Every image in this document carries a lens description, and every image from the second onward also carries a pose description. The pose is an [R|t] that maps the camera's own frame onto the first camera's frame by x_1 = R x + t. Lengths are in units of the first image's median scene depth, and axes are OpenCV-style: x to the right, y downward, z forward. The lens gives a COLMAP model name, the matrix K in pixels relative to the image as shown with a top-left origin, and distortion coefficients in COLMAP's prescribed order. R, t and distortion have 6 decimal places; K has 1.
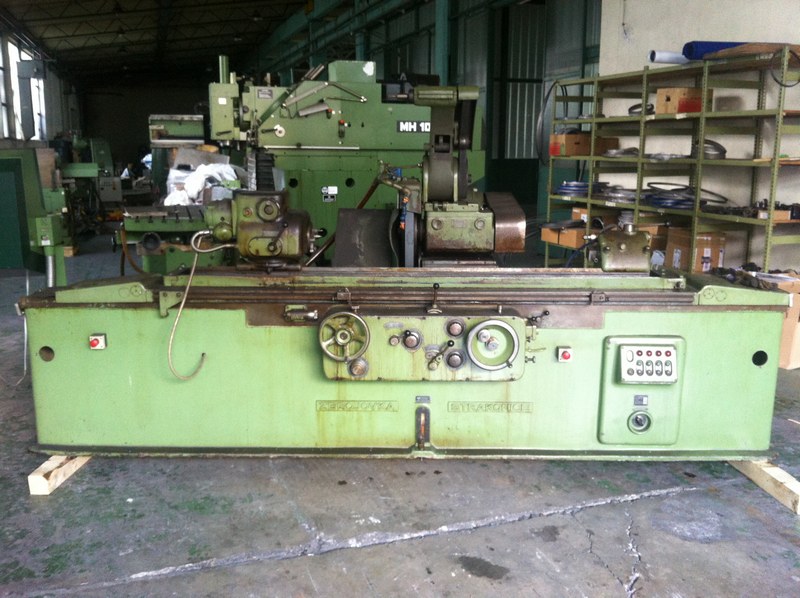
lens RADIAL K [[765.4, 0, 404.8], [0, 765.4, 295.1], [0, 0, 1]] dist [0.106282, -0.346177]
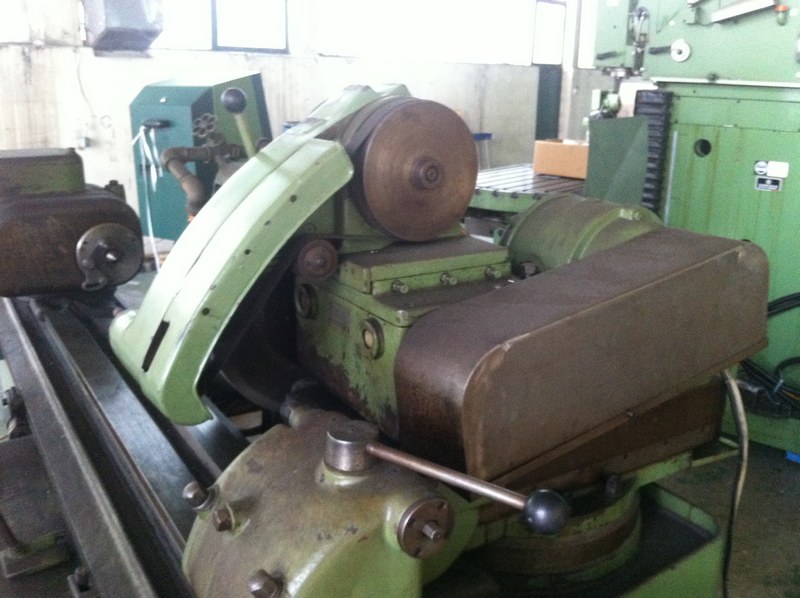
lens RADIAL K [[765.4, 0, 404.8], [0, 765.4, 295.1], [0, 0, 1]] dist [0.106282, -0.346177]
pose [[0.540862, 0.237899, -0.806766, 0.347795], [-0.180180, 0.969672, 0.165142, -0.166418], [0.821586, 0.056044, 0.567324, 0.897296]]
